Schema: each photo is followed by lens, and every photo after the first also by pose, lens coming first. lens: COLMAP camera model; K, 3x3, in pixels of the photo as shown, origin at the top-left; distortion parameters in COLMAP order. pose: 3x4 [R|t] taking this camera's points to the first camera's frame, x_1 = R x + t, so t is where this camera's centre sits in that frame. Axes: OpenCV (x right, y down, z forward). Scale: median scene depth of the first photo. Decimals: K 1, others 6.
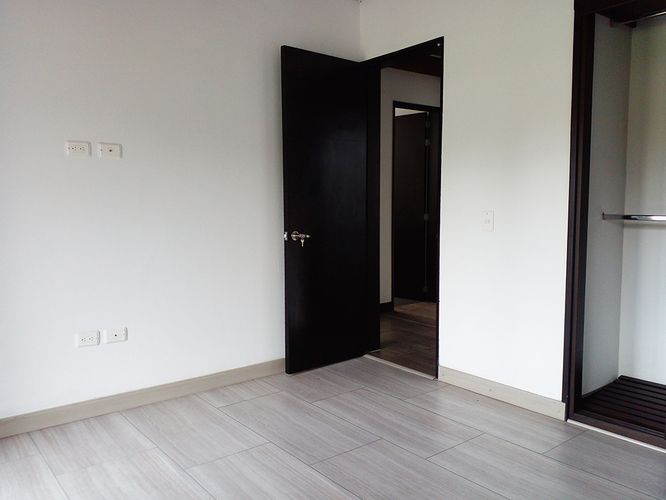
lens RADIAL K [[534.2, 0, 340.0], [0, 534.2, 252.6], [0, 0, 1]] dist [0.050949, -0.049825]
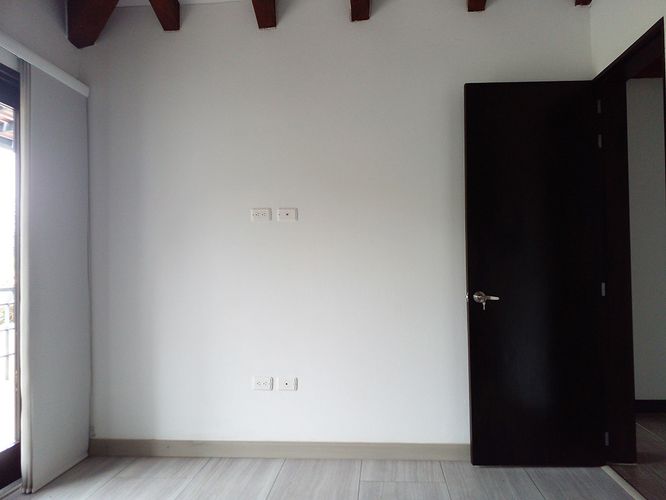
lens RADIAL K [[534.2, 0, 337.2], [0, 534.2, 248.3], [0, 0, 1]] dist [0.050949, -0.049825]
pose [[0.736575, -0.023187, -0.675959, 0.385134], [-0.050669, 0.994712, -0.089334, -0.025051], [0.674456, 0.100052, 0.731505, 0.260619]]
